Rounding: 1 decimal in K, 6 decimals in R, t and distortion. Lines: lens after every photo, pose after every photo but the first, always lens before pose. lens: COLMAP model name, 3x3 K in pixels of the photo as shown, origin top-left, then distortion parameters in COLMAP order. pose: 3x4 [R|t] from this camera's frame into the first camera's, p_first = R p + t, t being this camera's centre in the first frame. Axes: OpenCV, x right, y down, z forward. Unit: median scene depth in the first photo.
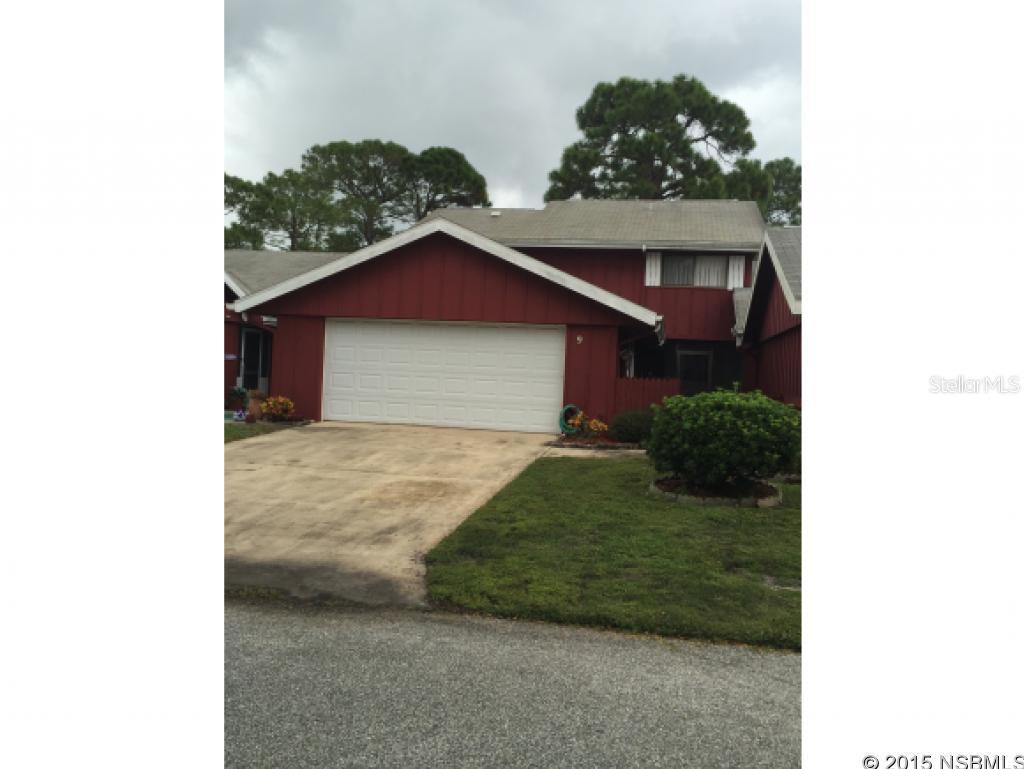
lens RADIAL K [[1048.7, 0, 512.0], [0, 1048.7, 384.5], [0, 0, 1]] dist [0.009585, 0.006821]
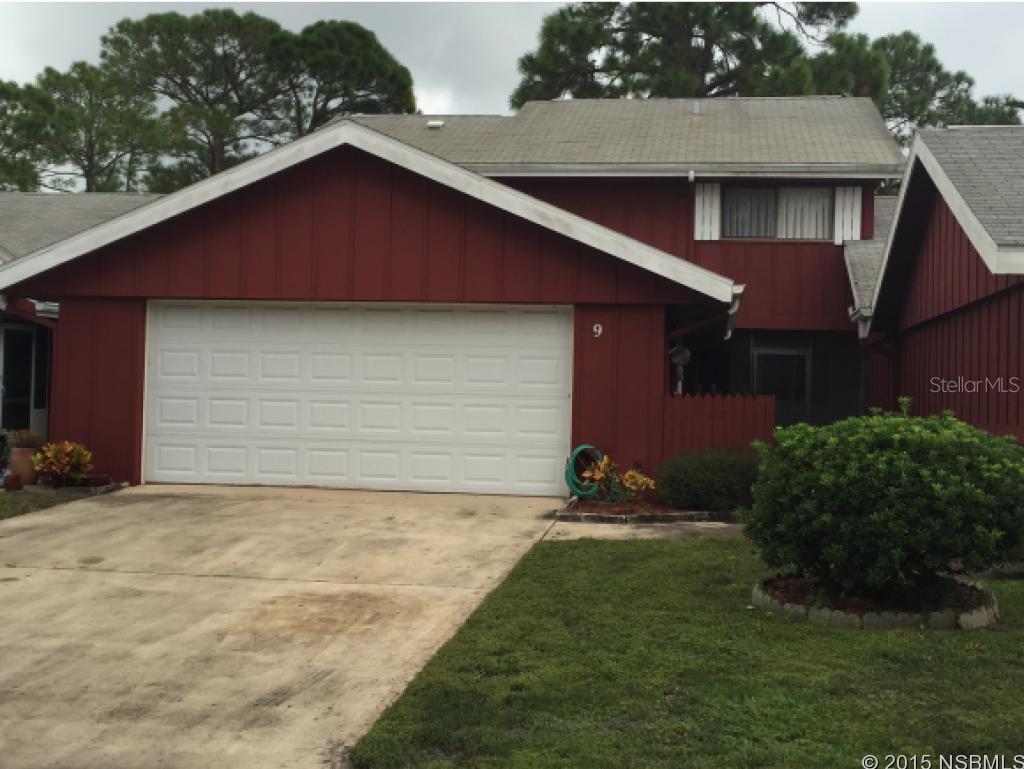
lens RADIAL K [[1521.6, 0, 512.0], [0, 1521.6, 384.5], [0, 0, 1]] dist [0.031888, -0.047748]
pose [[0.998122, -0.019985, 0.057909, -0.031221], [0.021114, 0.999597, -0.018951, 0.001335], [-0.057507, 0.020138, 0.998142, 0.182292]]
